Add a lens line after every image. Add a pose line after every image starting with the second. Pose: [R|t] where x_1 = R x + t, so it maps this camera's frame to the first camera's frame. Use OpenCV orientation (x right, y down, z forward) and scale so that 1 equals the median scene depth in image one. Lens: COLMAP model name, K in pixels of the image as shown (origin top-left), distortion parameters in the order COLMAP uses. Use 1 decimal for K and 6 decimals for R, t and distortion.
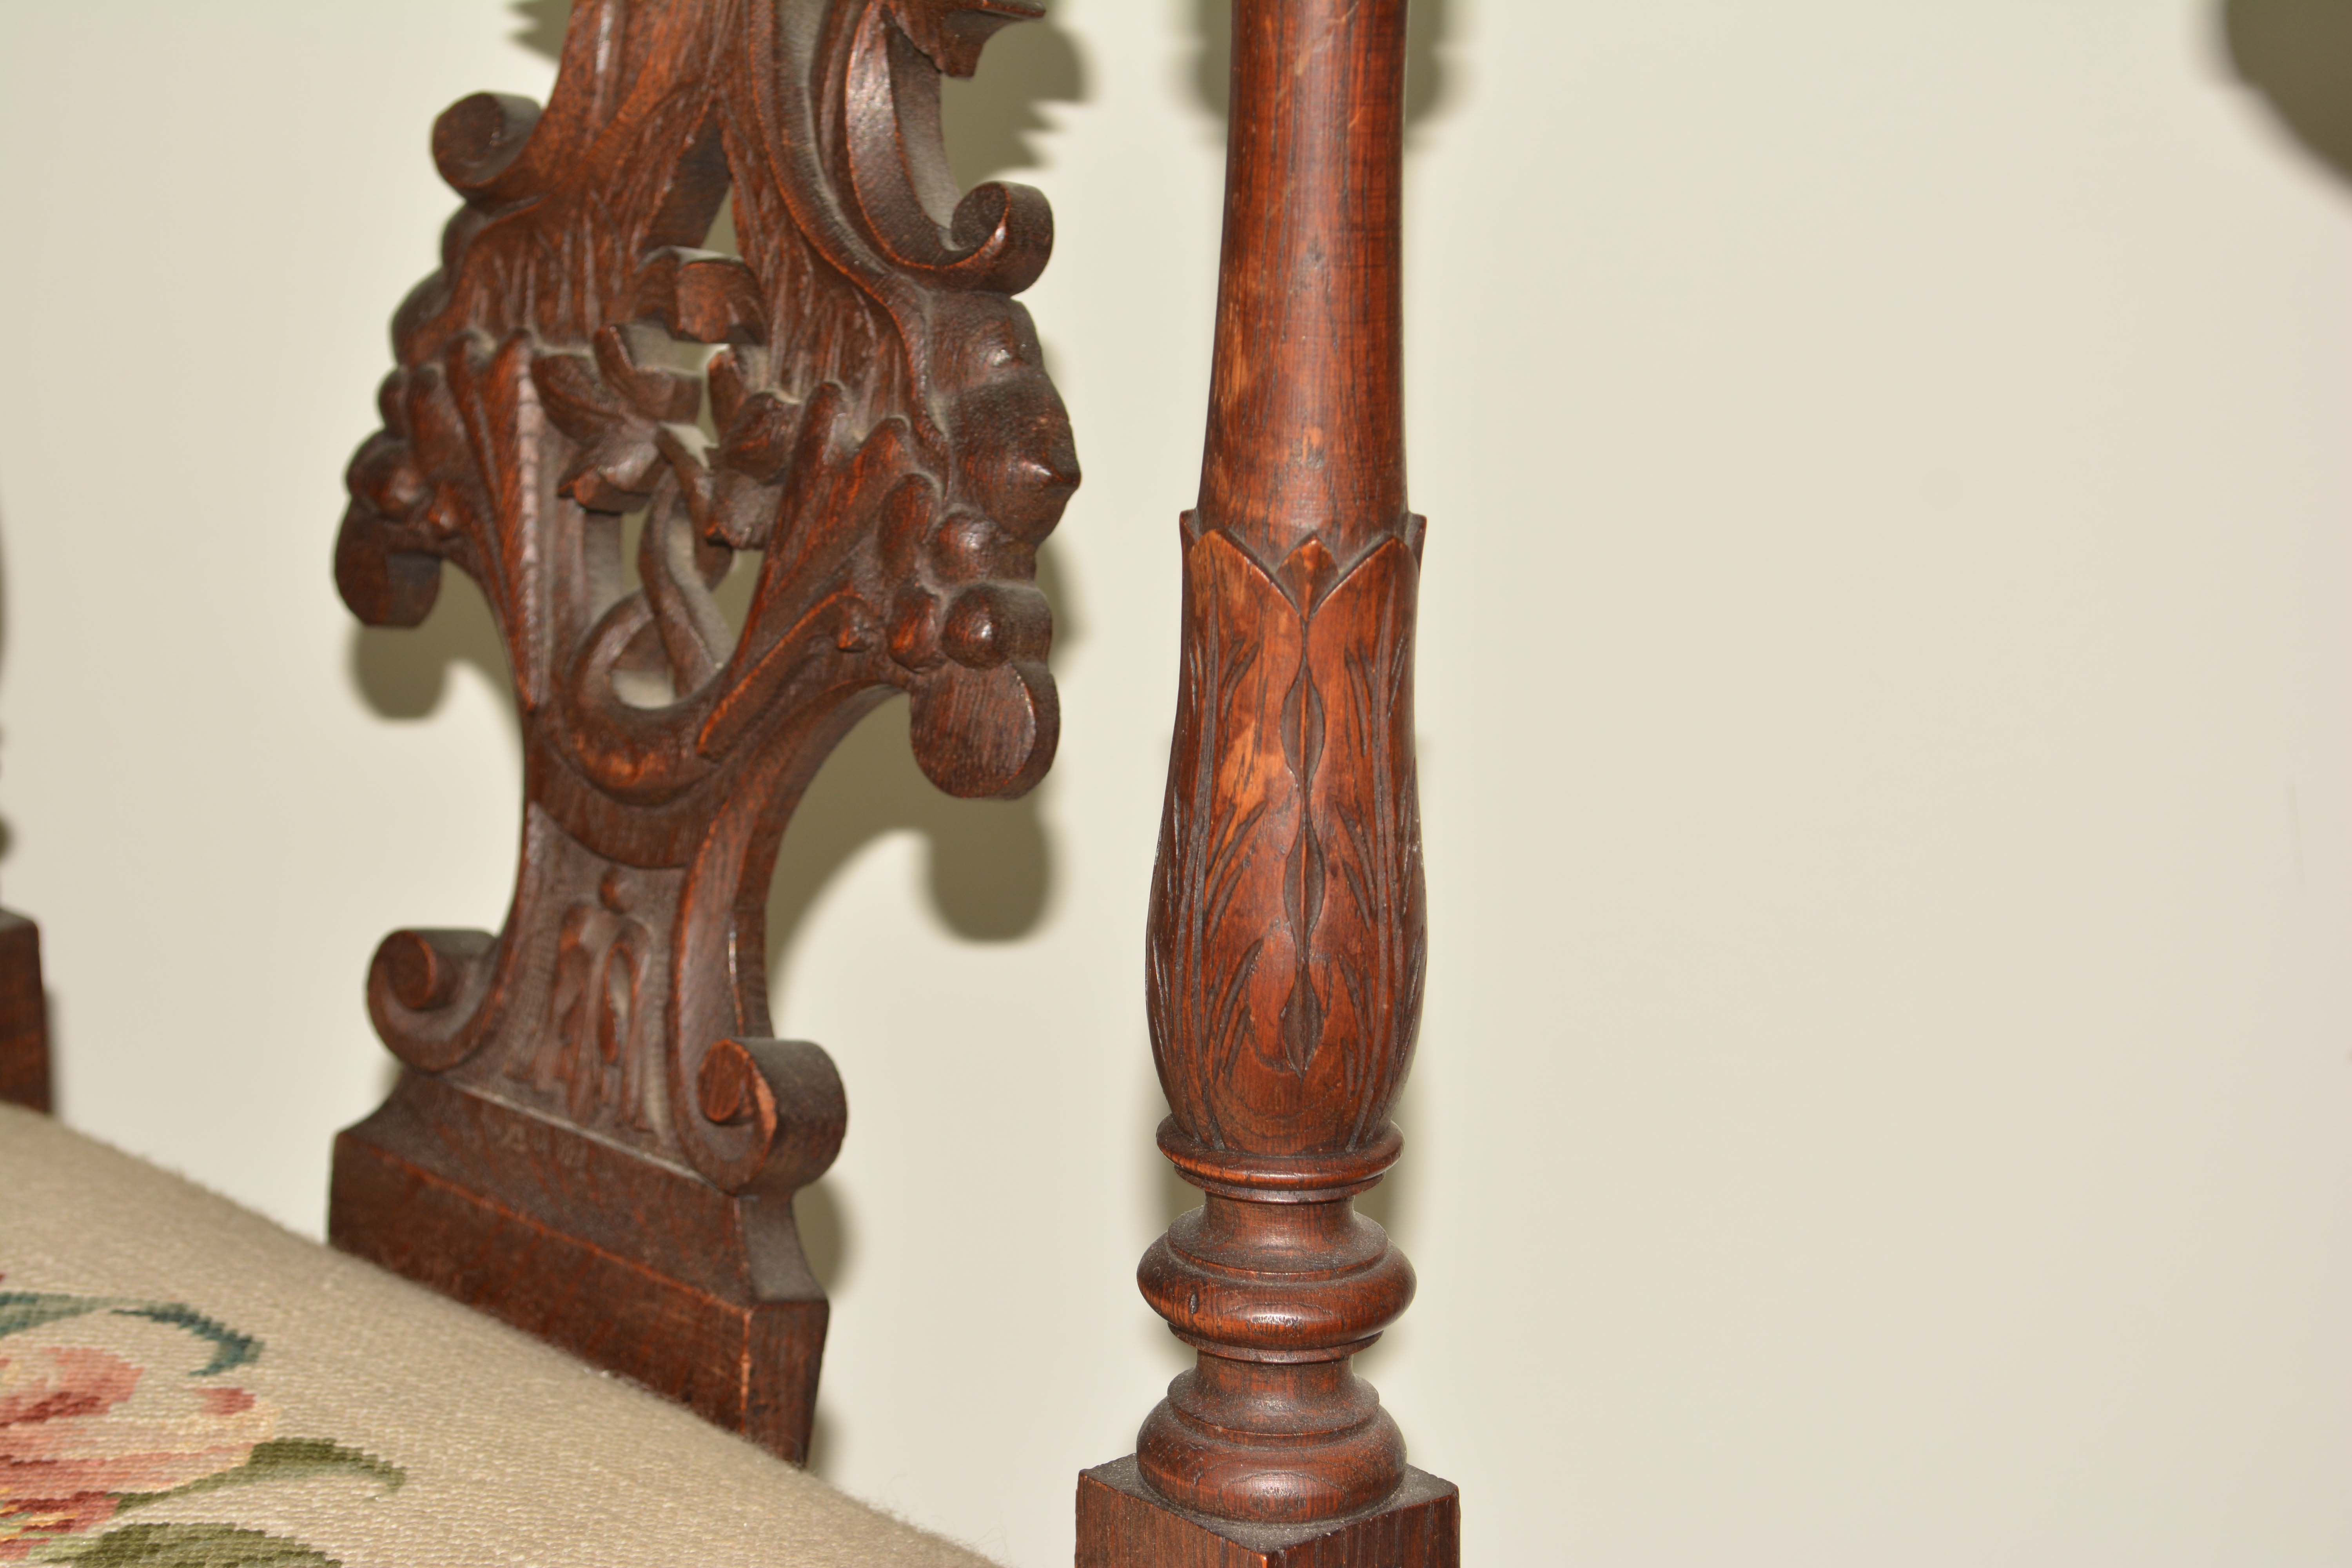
lens RADIAL K [[5379.0, 0, 1141.2], [0, 5379.0, 817.4], [0, 0, 1]] dist [0.018830, 0.290802]
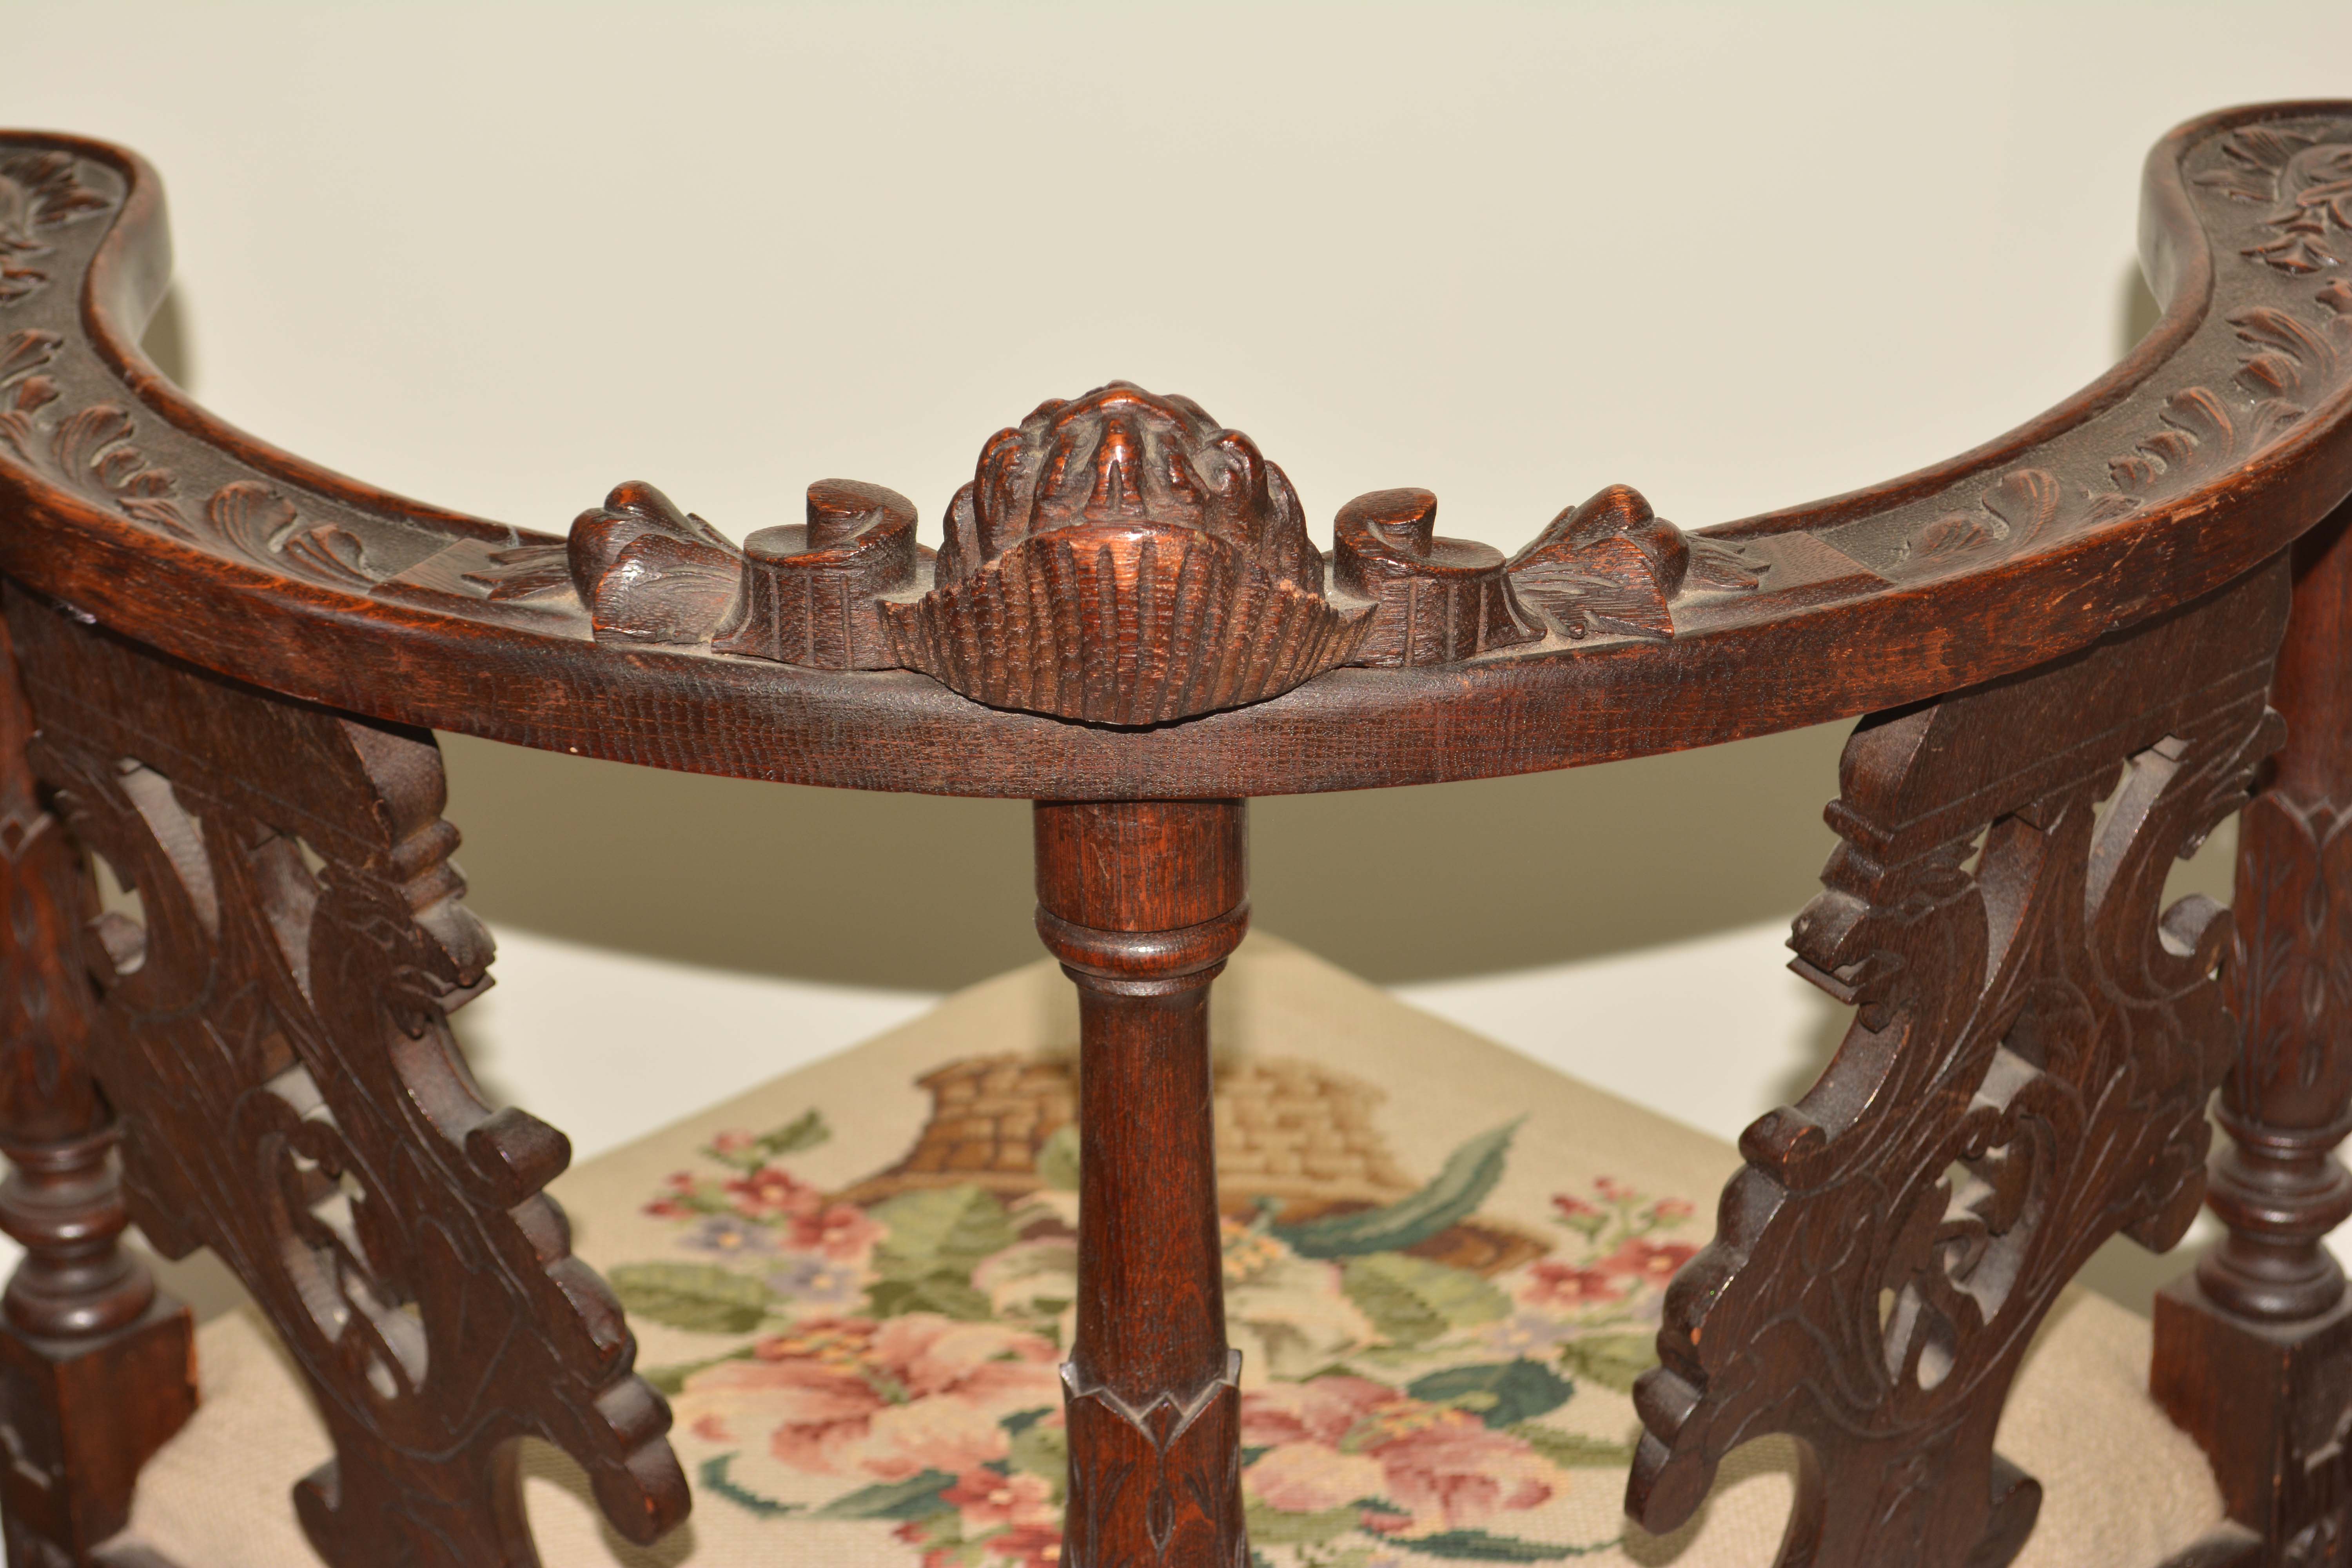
lens RADIAL K [[5379.0, 0, 1141.2], [0, 5379.0, 817.4], [0, 0, 1]] dist [0.018830, 0.290802]
pose [[-0.999518, 0.020629, -0.023179, -0.251694], [0.001458, 0.777395, 0.629011, -0.976763], [0.030995, 0.628674, -0.777051, 2.022495]]
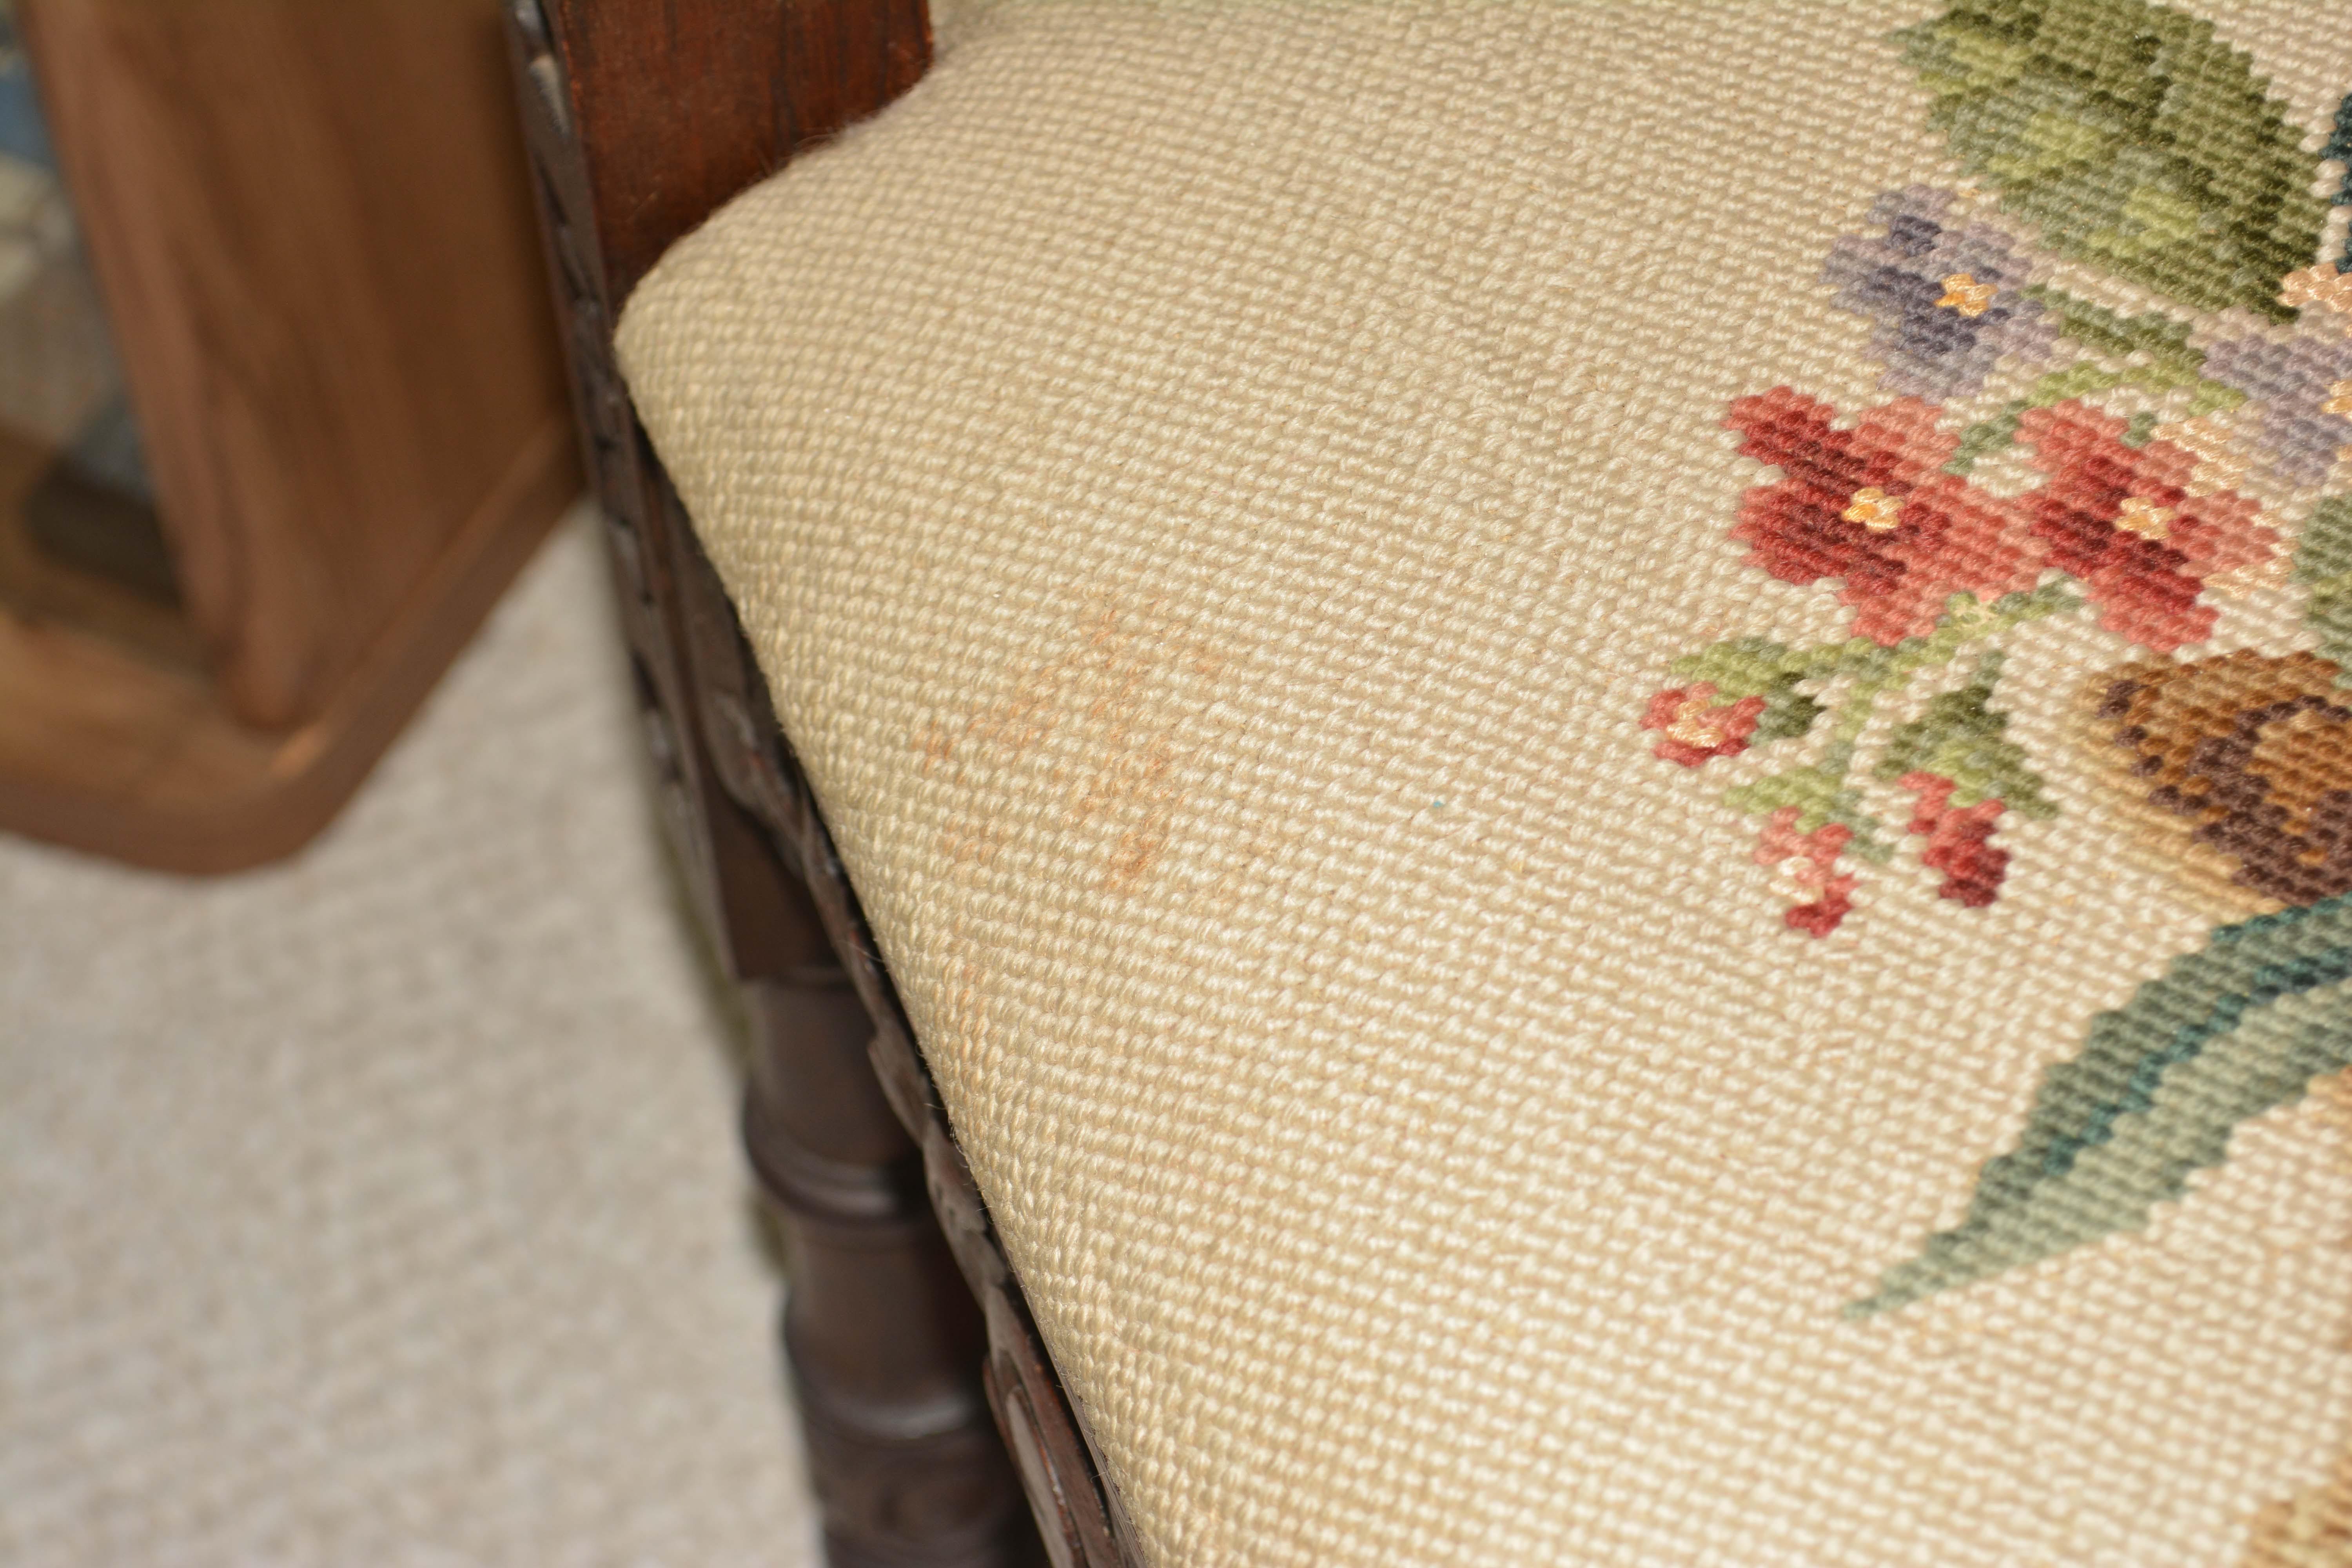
lens RADIAL K [[5379.0, 0, 1141.2], [0, 5379.0, 817.4], [0, 0, 1]] dist [0.018830, 0.290802]
pose [[0.926176, 0.266316, -0.266973, -0.345672], [-0.048044, 0.785544, 0.616937, -0.212913], [0.374019, -0.558566, 0.740347, 0.390605]]
